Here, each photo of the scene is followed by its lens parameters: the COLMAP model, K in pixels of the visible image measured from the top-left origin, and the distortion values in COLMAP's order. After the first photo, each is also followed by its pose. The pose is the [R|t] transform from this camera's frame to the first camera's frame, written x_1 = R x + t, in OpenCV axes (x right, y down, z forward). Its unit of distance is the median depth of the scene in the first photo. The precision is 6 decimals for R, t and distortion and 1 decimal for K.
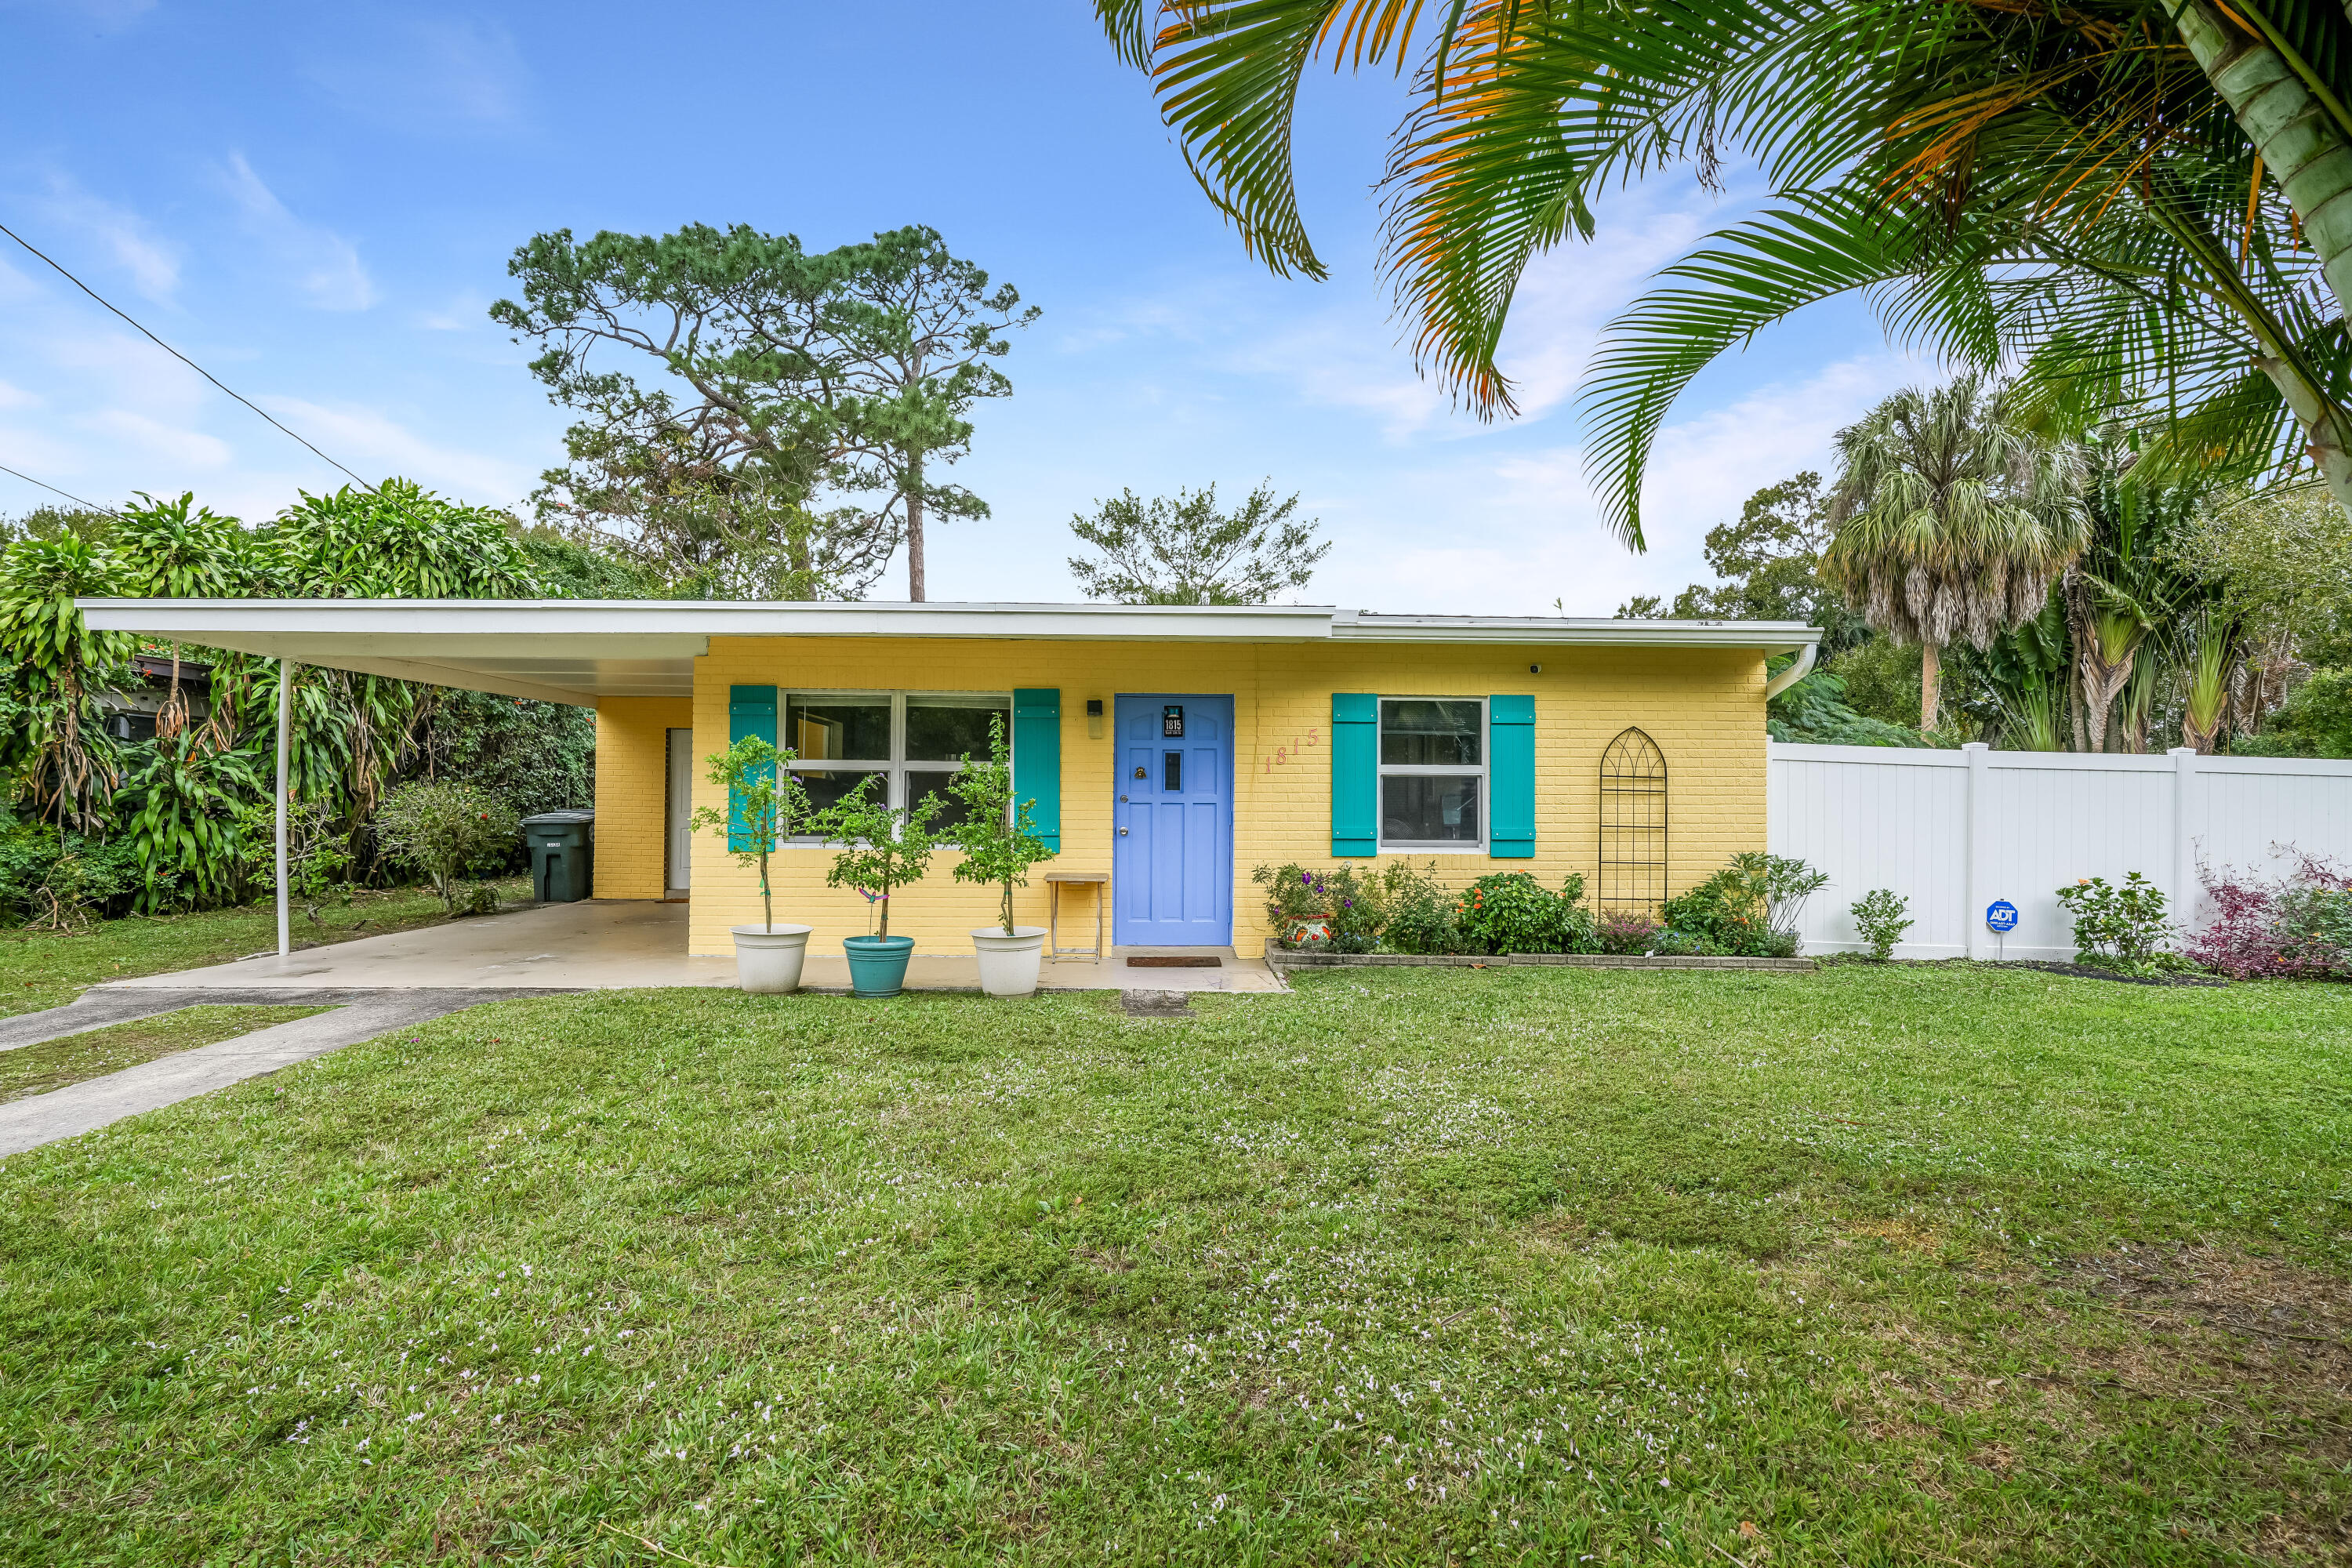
lens RADIAL K [[1119.3, 0, 1176.0], [0, 1119.3, 784.0], [0, 0, 1]] dist [0.002356, 0.000342]
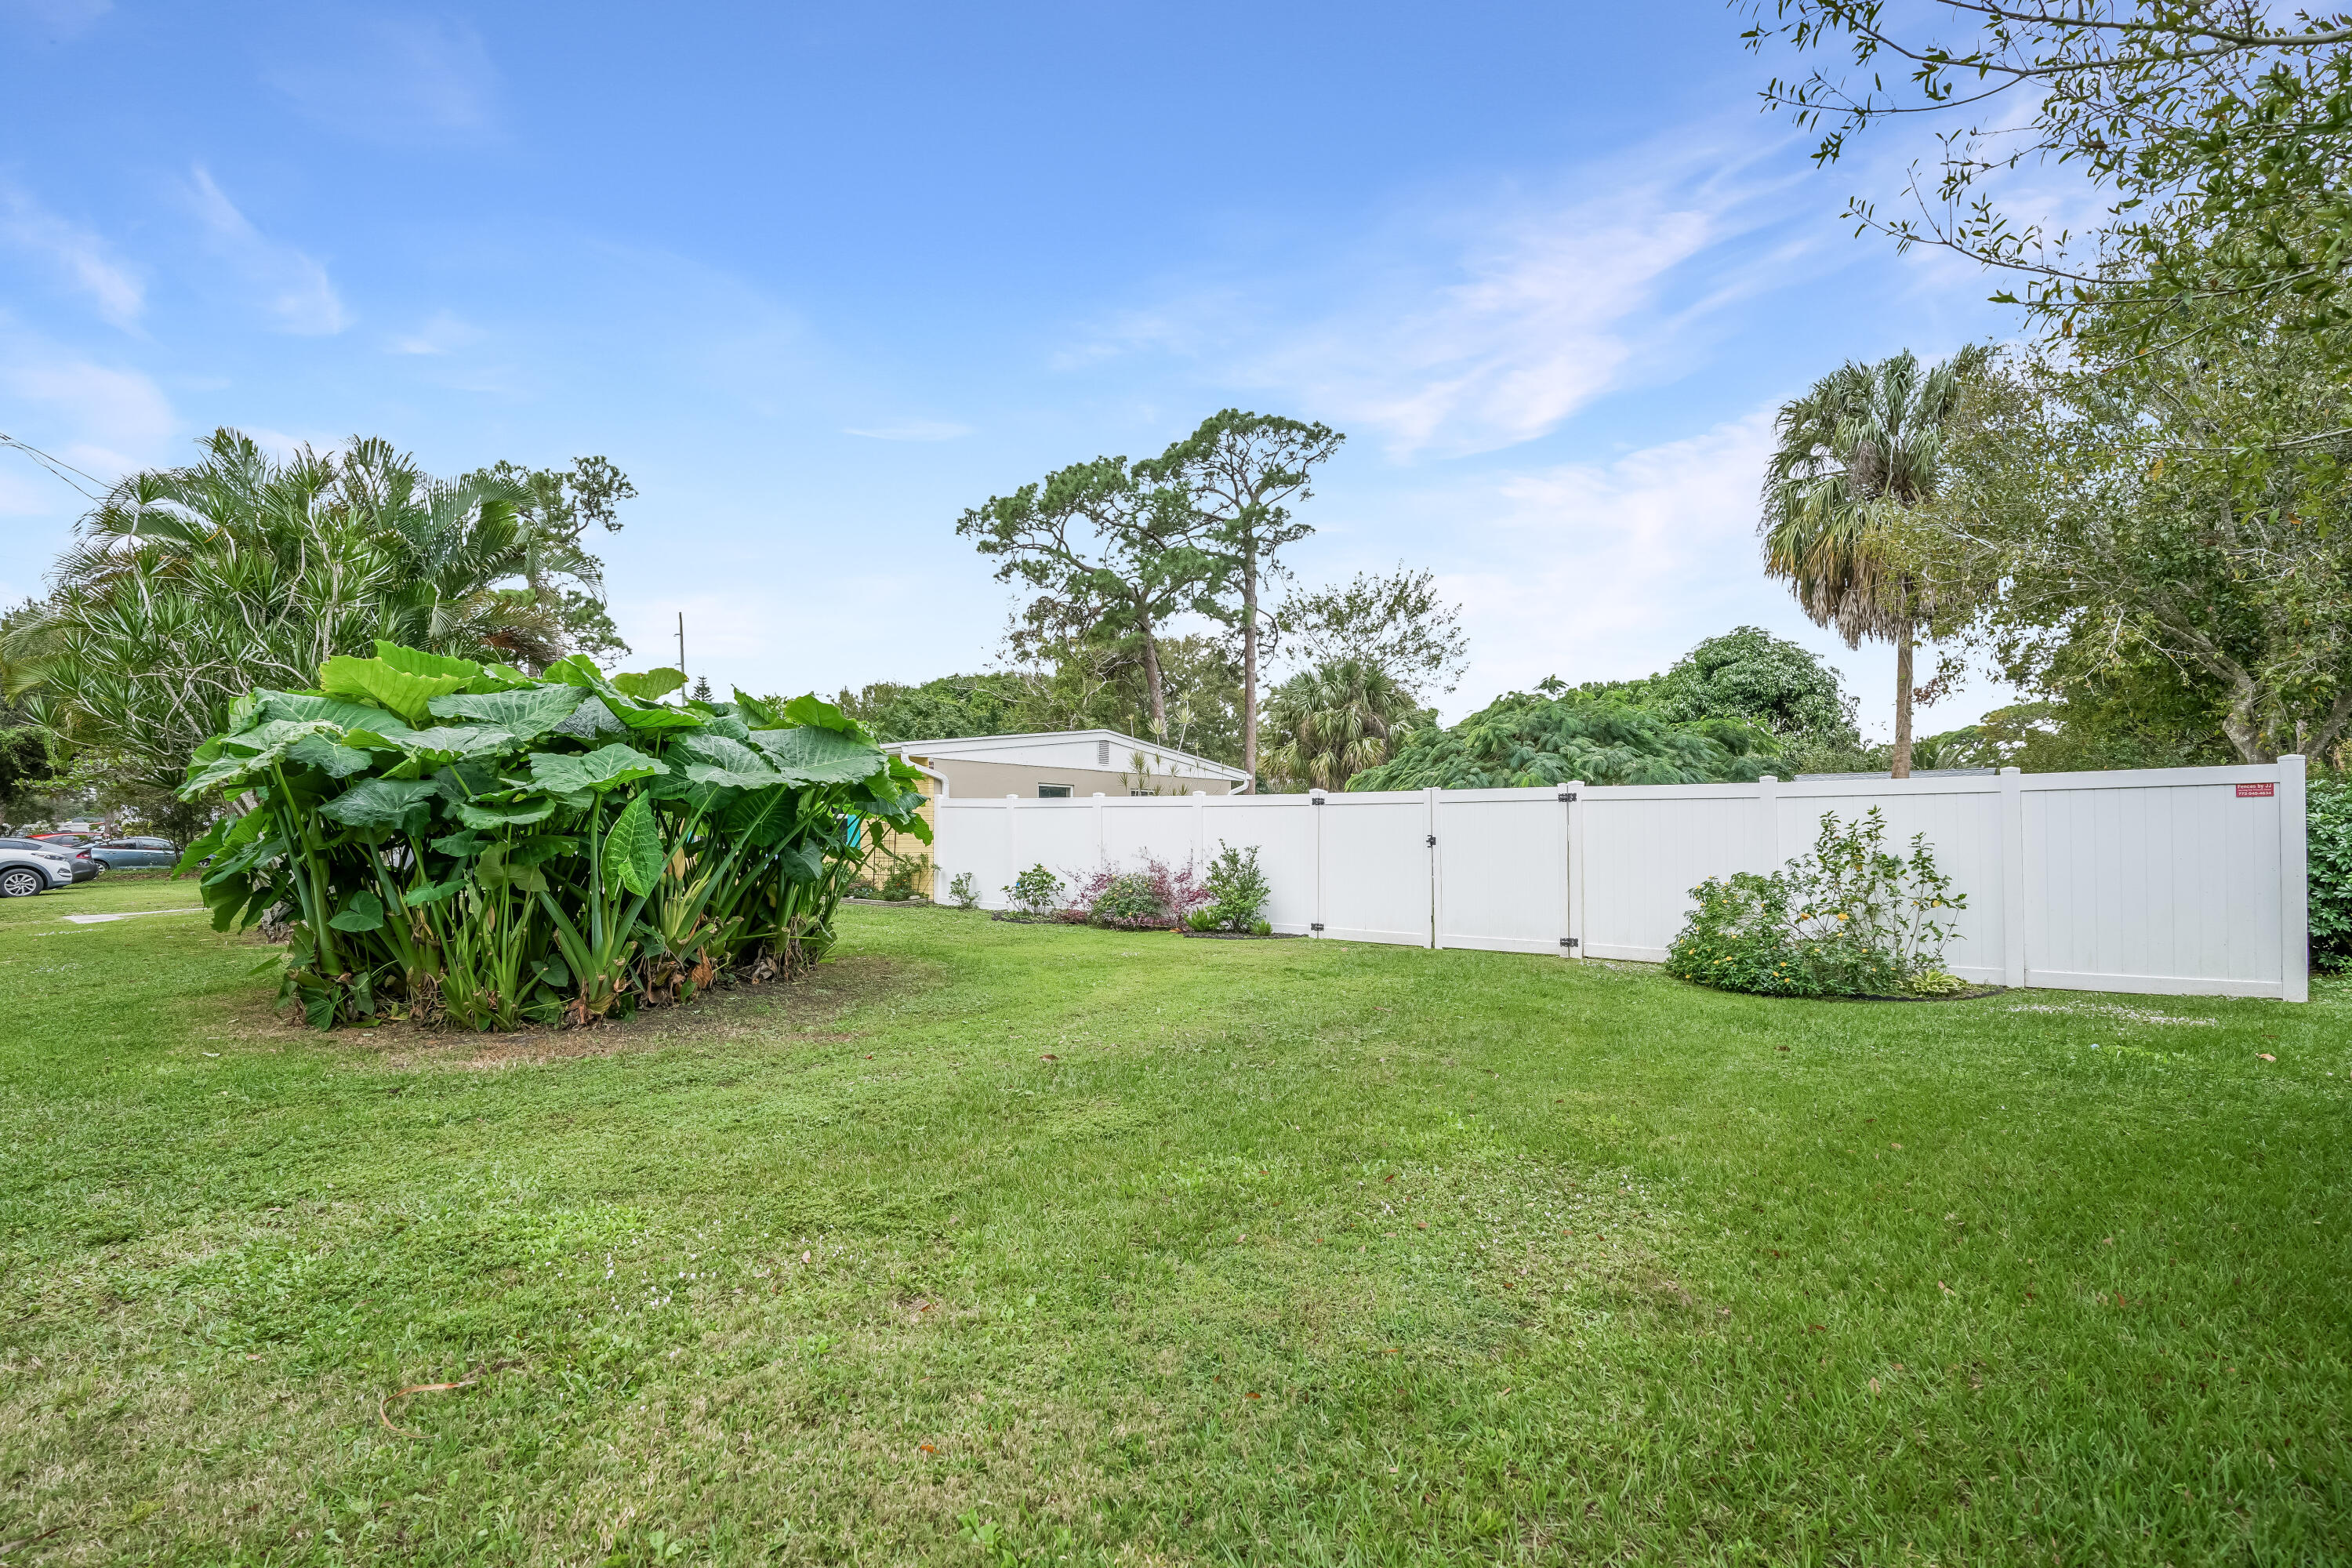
lens RADIAL K [[1085.9, 0, 1183.8], [0, 1085.9, 835.0], [0, 0, 1]] dist [-0.000809, 0.000639]
pose [[0.754437, -0.015637, -0.656186, 2.163022], [0.029723, 0.999505, 0.010356, 0.021807], [0.655699, -0.027317, 0.754528, -0.174459]]
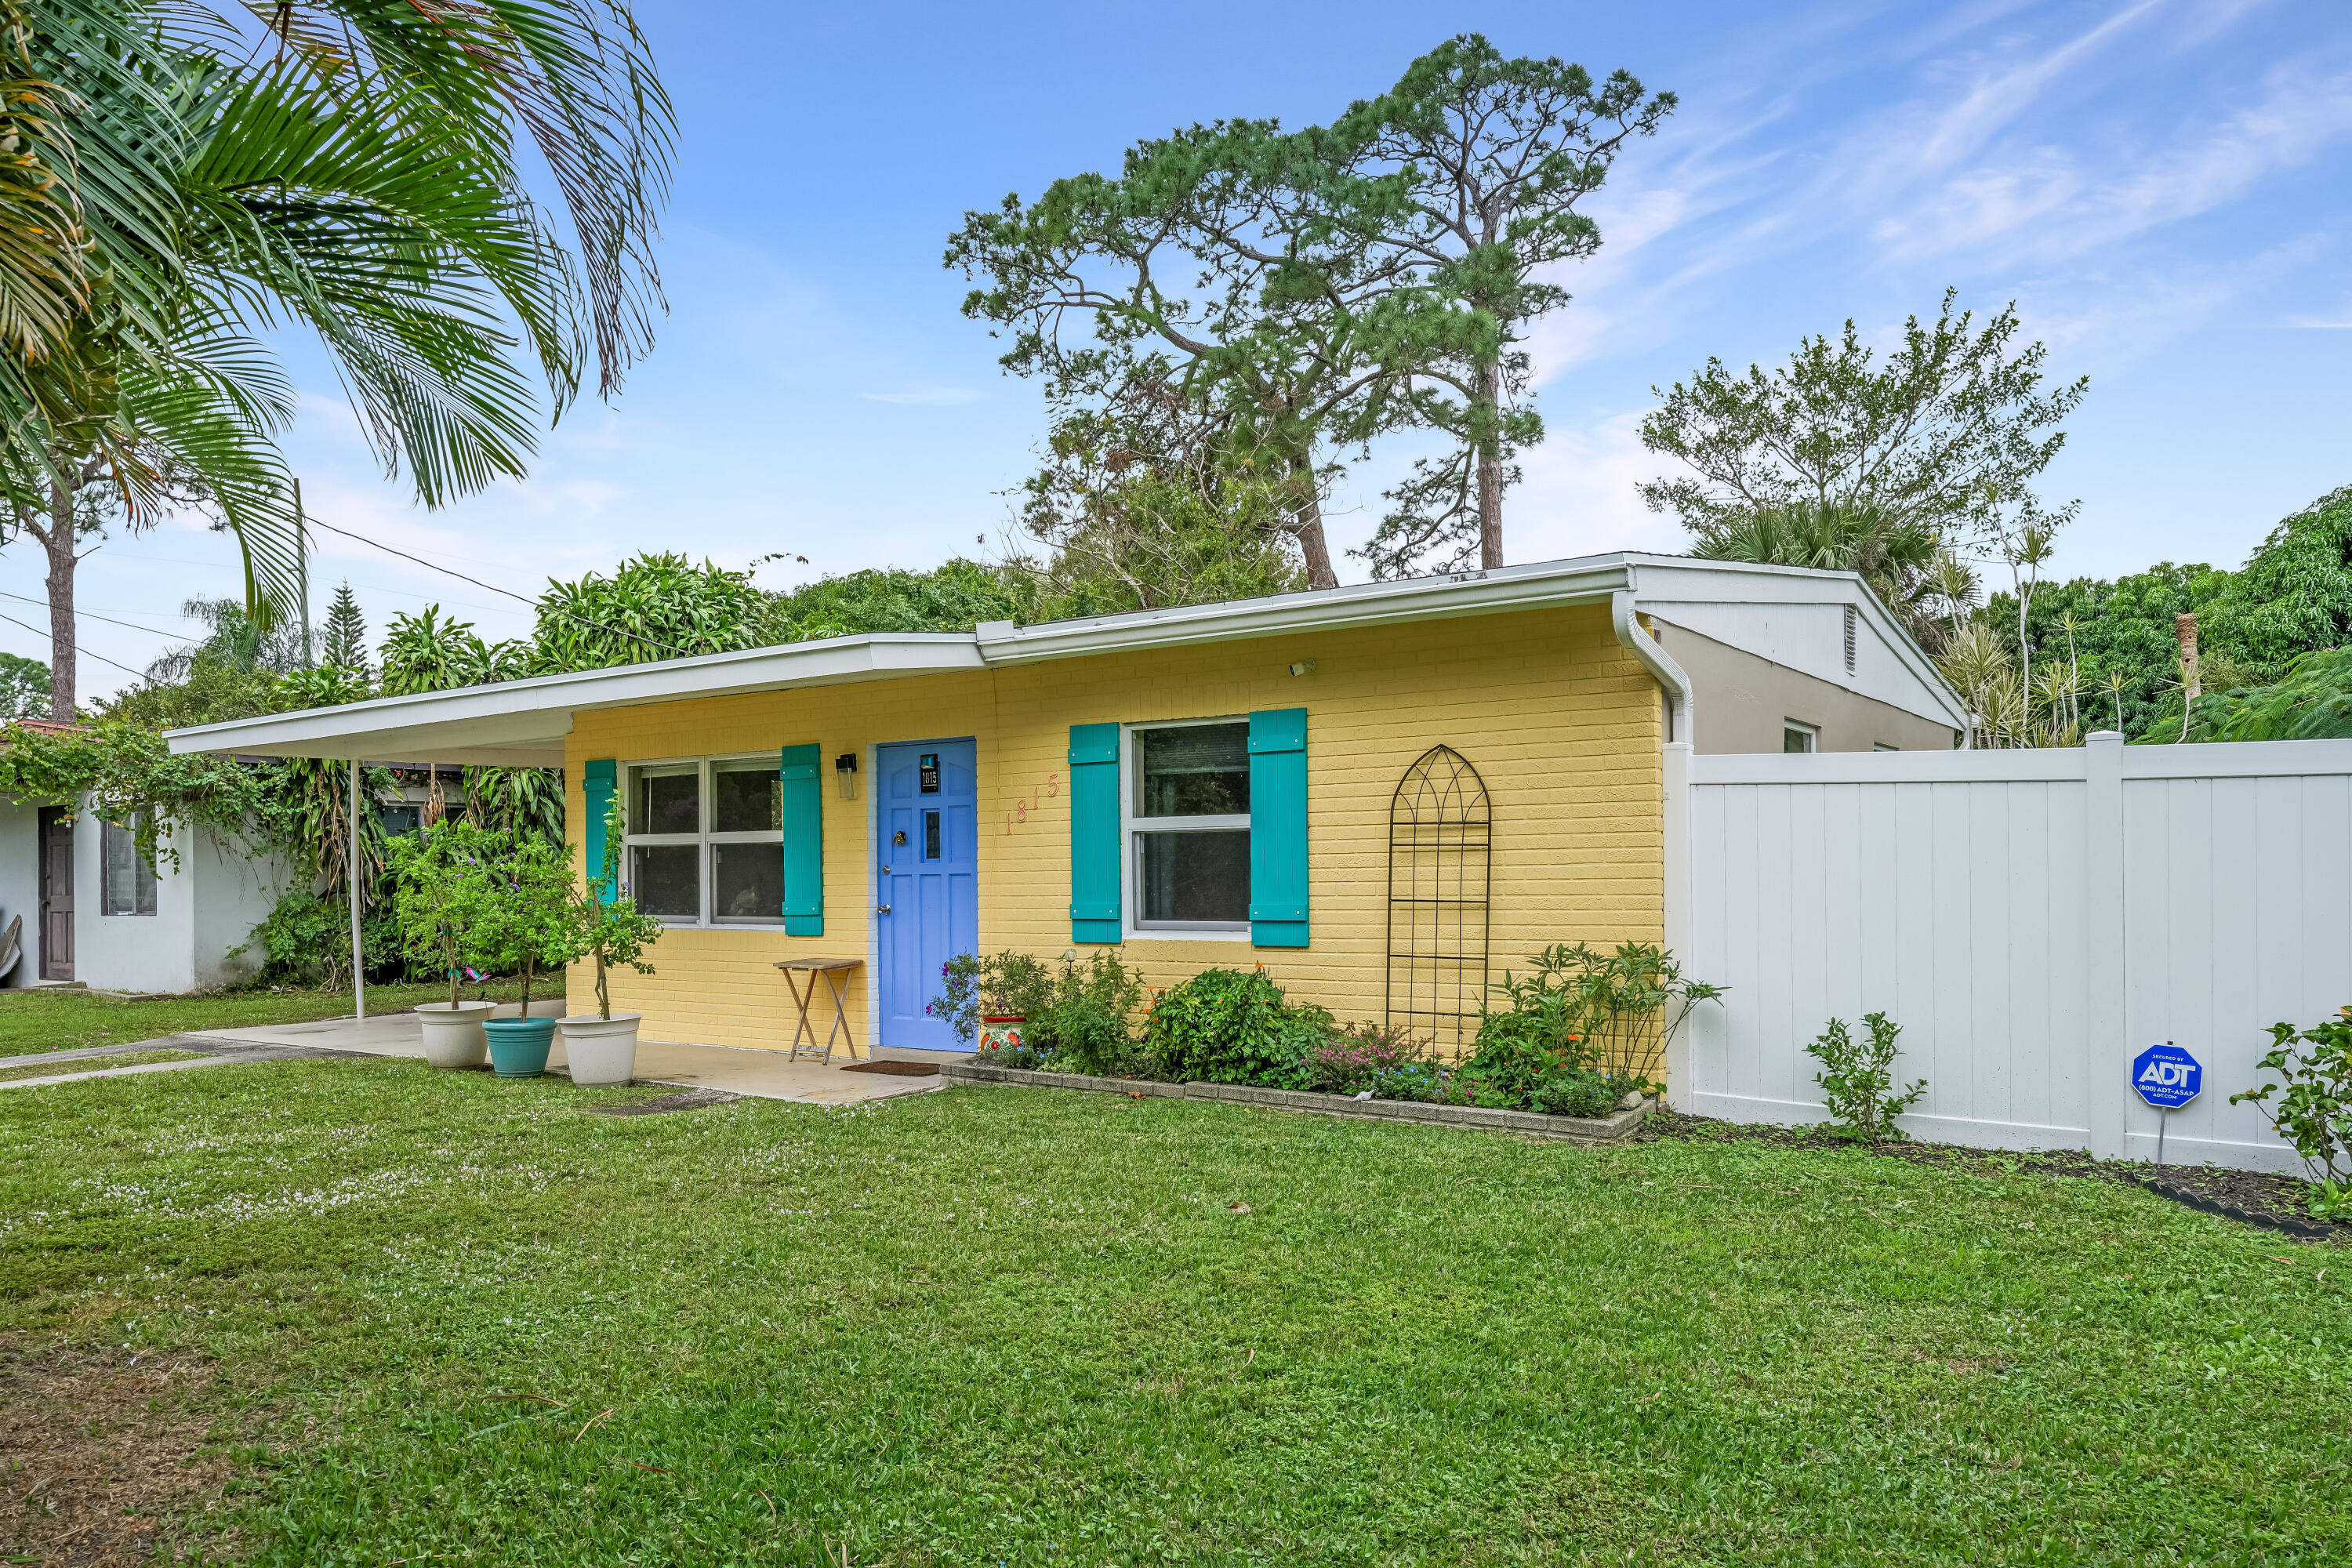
lens RADIAL K [[1620.0, 0, 1163.1], [0, 1620.0, 894.8], [0, 0, 1]] dist [0.009233, 0.002166]
pose [[0.800944, -0.007169, -0.598697, 0.830540], [0.034682, 0.998805, 0.034438, -0.002984], [0.597734, -0.048347, 0.800235, 0.161632]]
